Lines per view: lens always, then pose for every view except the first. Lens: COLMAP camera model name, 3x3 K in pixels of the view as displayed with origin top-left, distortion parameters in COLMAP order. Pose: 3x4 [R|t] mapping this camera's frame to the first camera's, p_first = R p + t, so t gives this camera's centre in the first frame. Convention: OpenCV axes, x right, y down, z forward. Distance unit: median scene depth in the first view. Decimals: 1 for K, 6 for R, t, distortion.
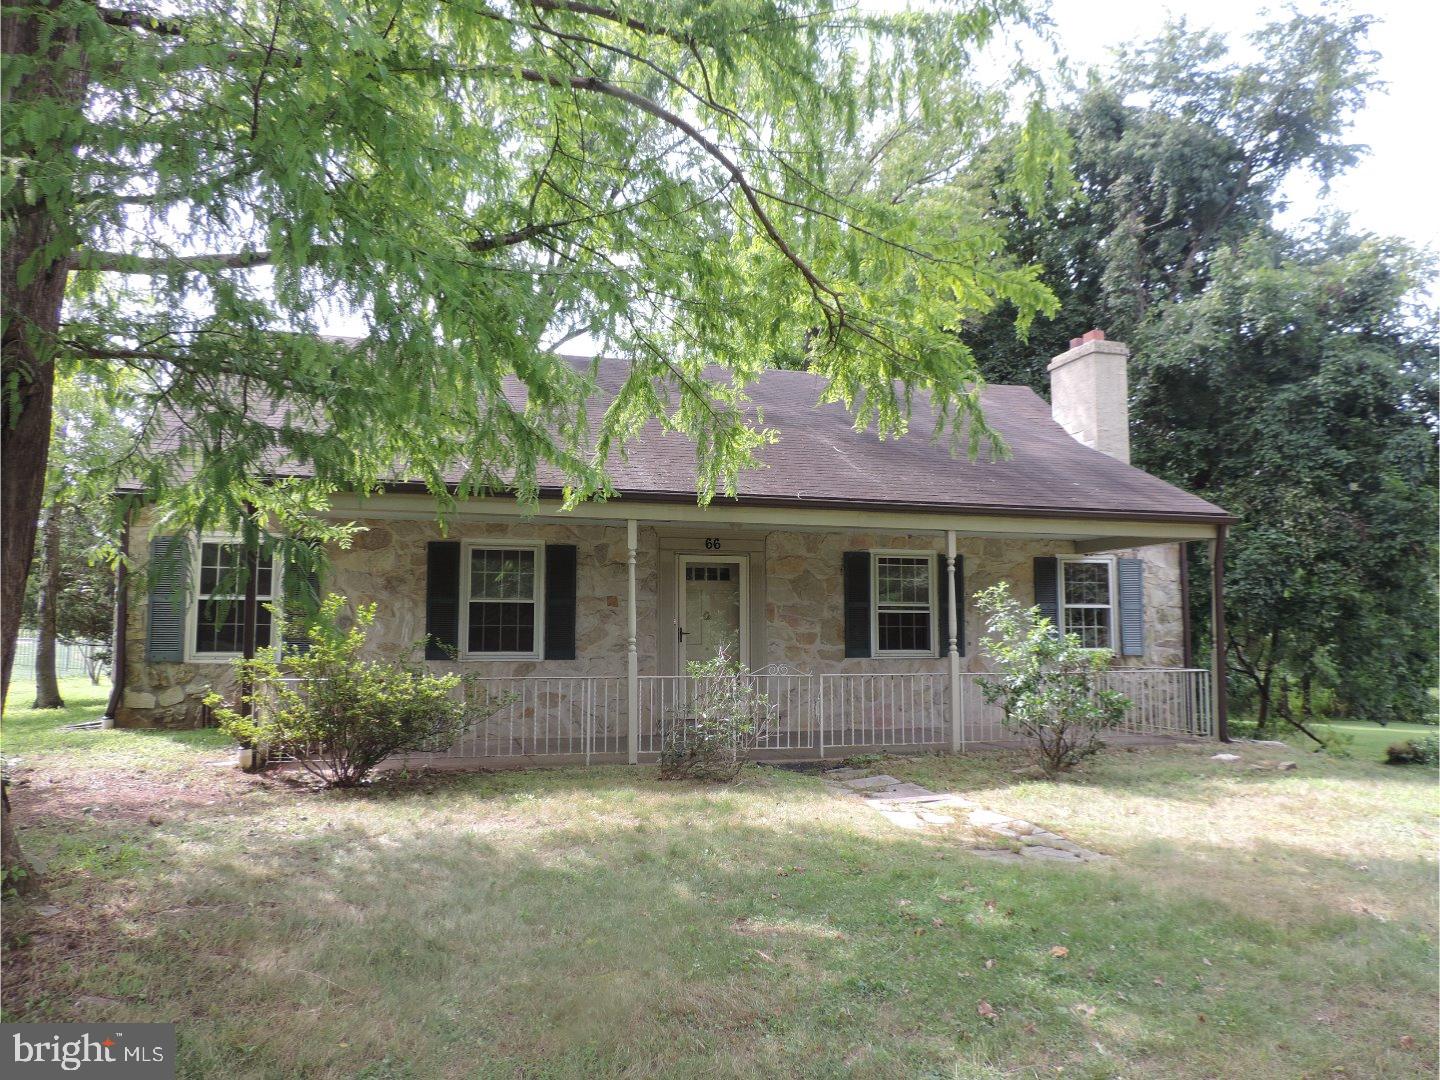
lens RADIAL K [[1024.5, 0, 720.0], [0, 1024.5, 540.0], [0, 0, 1]] dist [-0.043480, 0.000325]
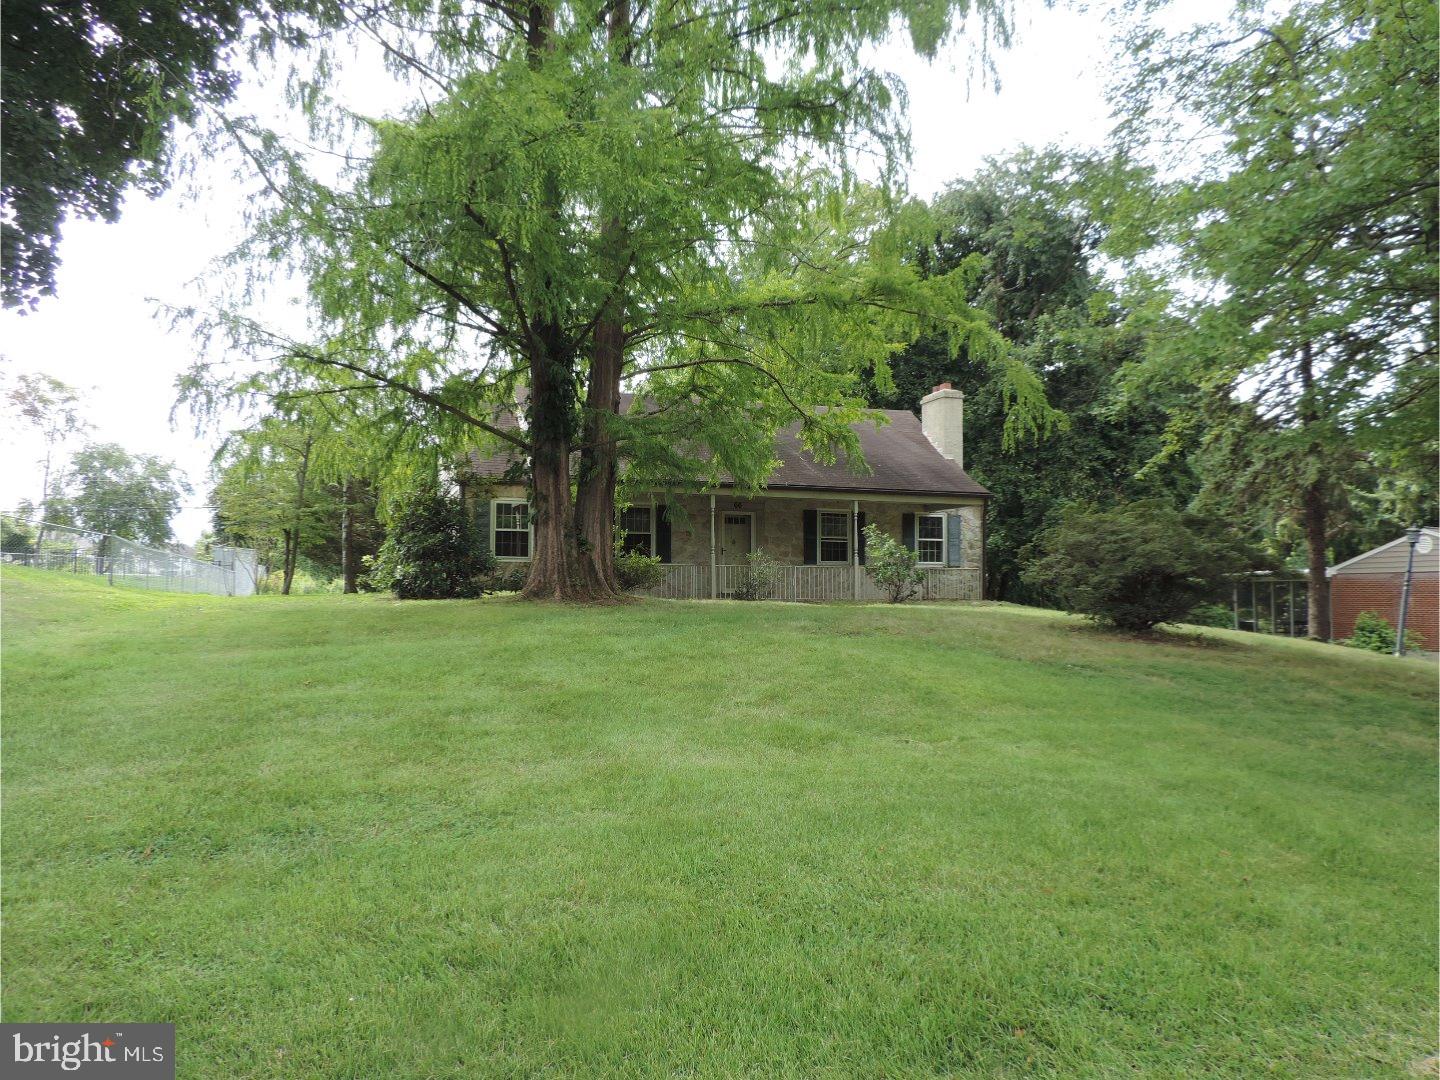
lens RADIAL K [[1020.8, 0, 725.1], [0, 1020.8, 542.6], [0, 0, 1]] dist [-0.024250, 0.008280]
pose [[0.997826, 0.006301, 0.065598, -0.144149], [-0.009215, 0.998979, 0.044224, -0.009622], [-0.065253, -0.044732, 0.996866, -0.860587]]
